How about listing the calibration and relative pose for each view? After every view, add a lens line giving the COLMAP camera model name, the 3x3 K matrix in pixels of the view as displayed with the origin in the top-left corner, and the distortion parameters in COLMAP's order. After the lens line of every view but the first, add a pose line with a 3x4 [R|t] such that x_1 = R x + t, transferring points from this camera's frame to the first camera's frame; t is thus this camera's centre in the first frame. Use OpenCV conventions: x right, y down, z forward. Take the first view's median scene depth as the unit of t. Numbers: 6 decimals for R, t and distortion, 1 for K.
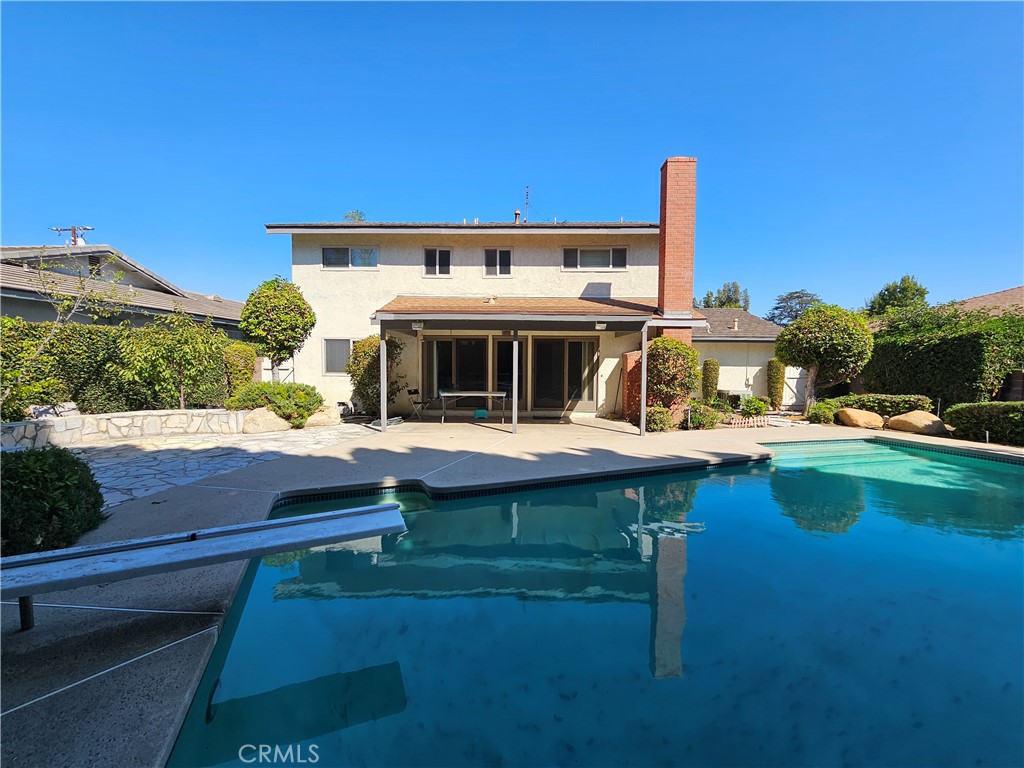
lens RADIAL K [[408.6, 0, 517.0], [0, 408.6, 380.0], [0, 0, 1]] dist [-0.013579, 0.000202]
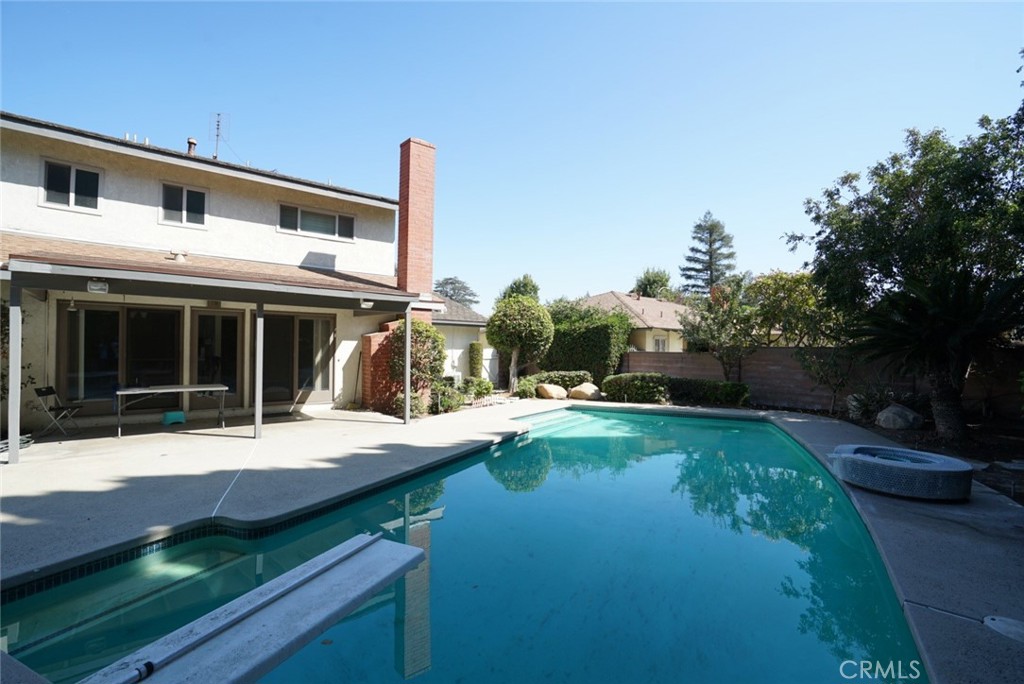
lens RADIAL K [[460.7, 0, 512.0], [0, 460.7, 342.0], [0, 0, 1]] dist [-0.068759, 0.022164]
pose [[0.744115, 0.009168, 0.667989, -0.175165], [0.021548, 0.999056, -0.037715, -0.004848], [-0.667704, 0.042458, 0.743215, 0.042576]]
